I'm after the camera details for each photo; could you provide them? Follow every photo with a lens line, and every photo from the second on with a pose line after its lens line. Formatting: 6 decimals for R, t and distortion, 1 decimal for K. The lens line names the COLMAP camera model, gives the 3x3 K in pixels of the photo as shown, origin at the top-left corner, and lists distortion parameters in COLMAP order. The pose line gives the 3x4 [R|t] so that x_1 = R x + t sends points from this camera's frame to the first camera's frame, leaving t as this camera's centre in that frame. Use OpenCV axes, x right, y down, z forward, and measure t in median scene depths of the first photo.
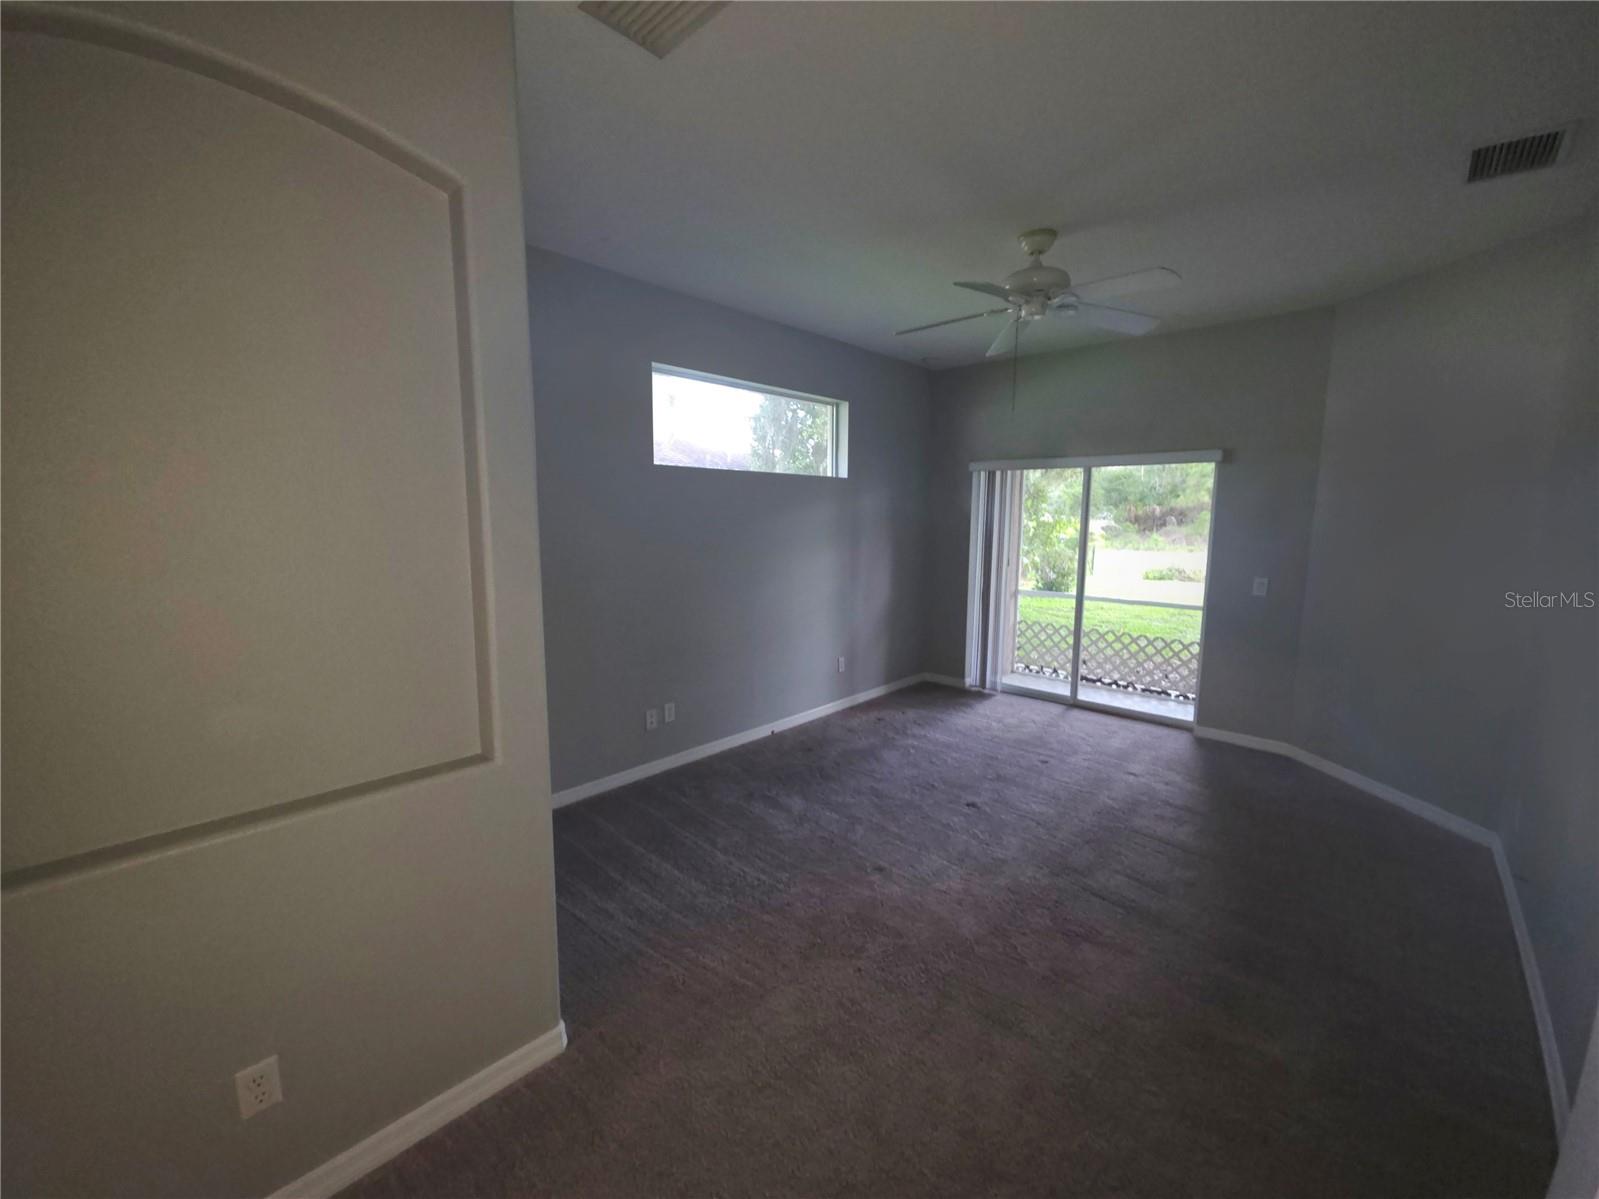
lens RADIAL K [[648.6, 0, 794.6], [0, 648.6, 602.2], [0, 0, 1]] dist [0.000447, -0.000105]
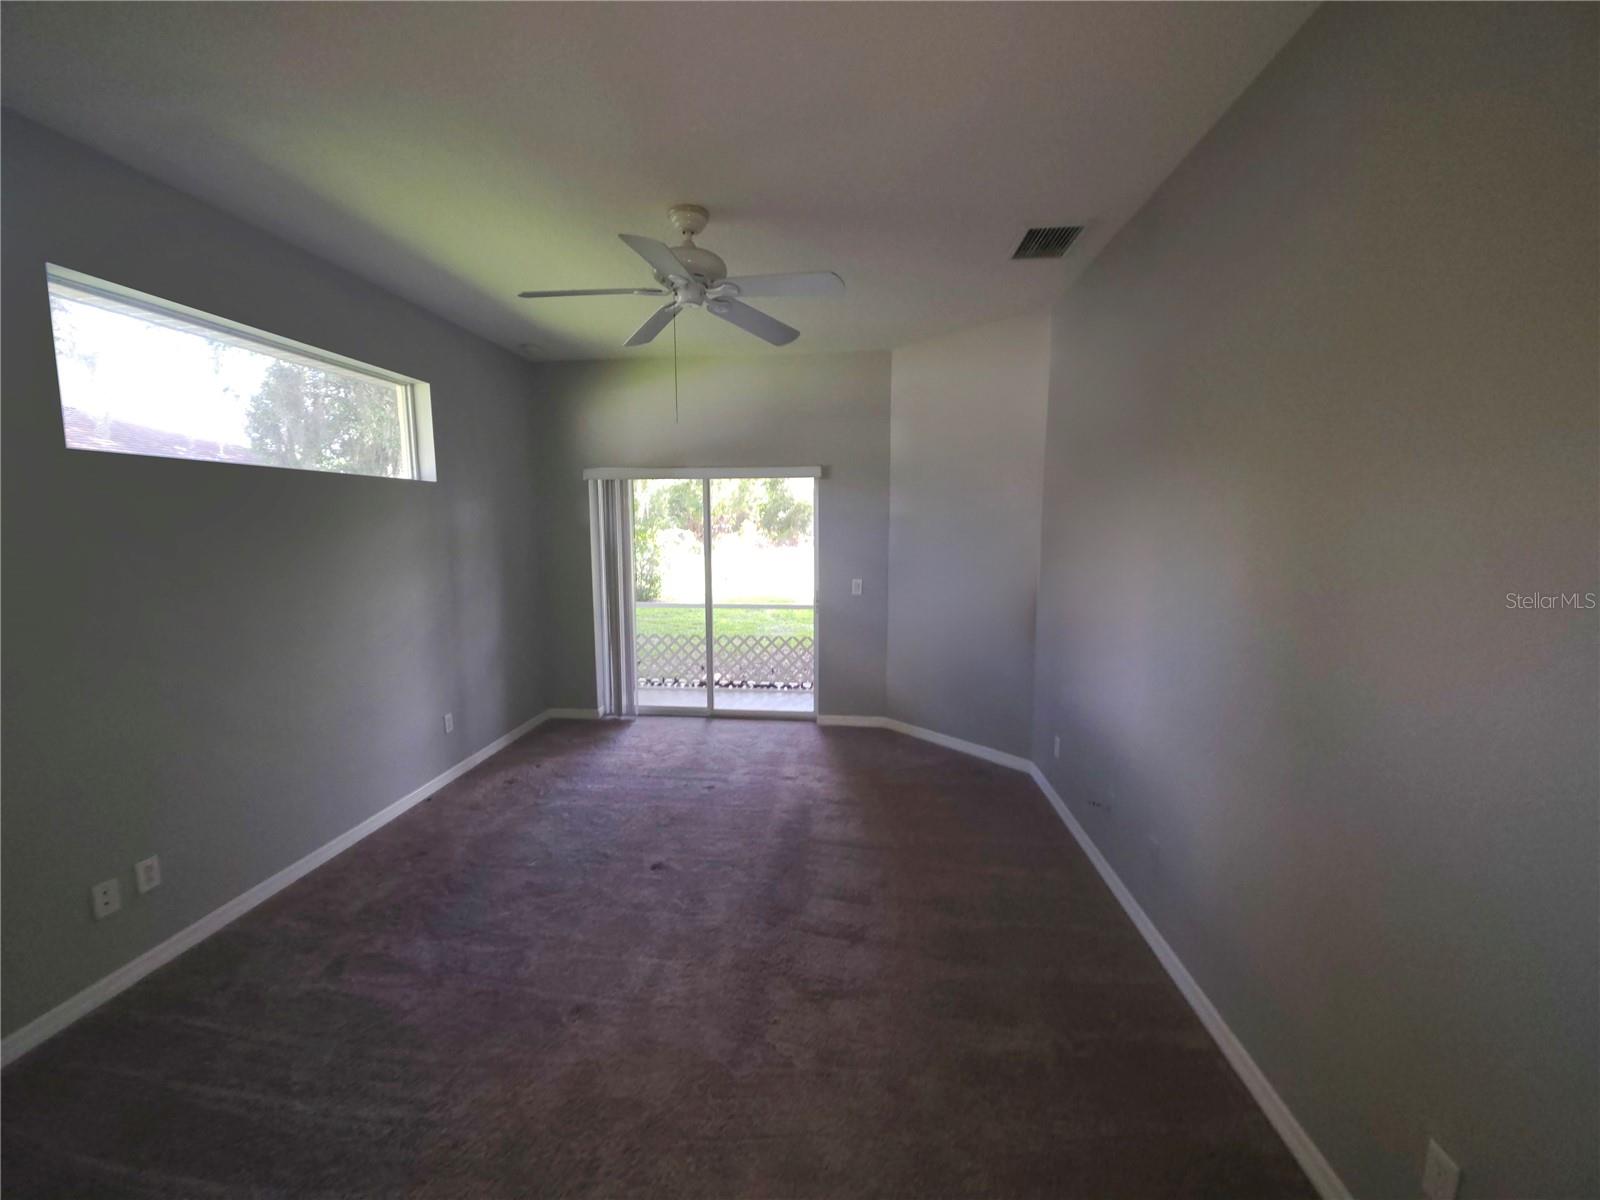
lens RADIAL K [[633.1, 0, 794.4], [0, 633.1, 596.6], [0, 0, 1]] dist [0.013708, -0.008572]
pose [[0.799340, -0.078362, 0.595747, -0.046899], [0.090554, 0.995846, 0.009489, -0.029447], [-0.594016, 0.046362, 0.803116, 0.175284]]
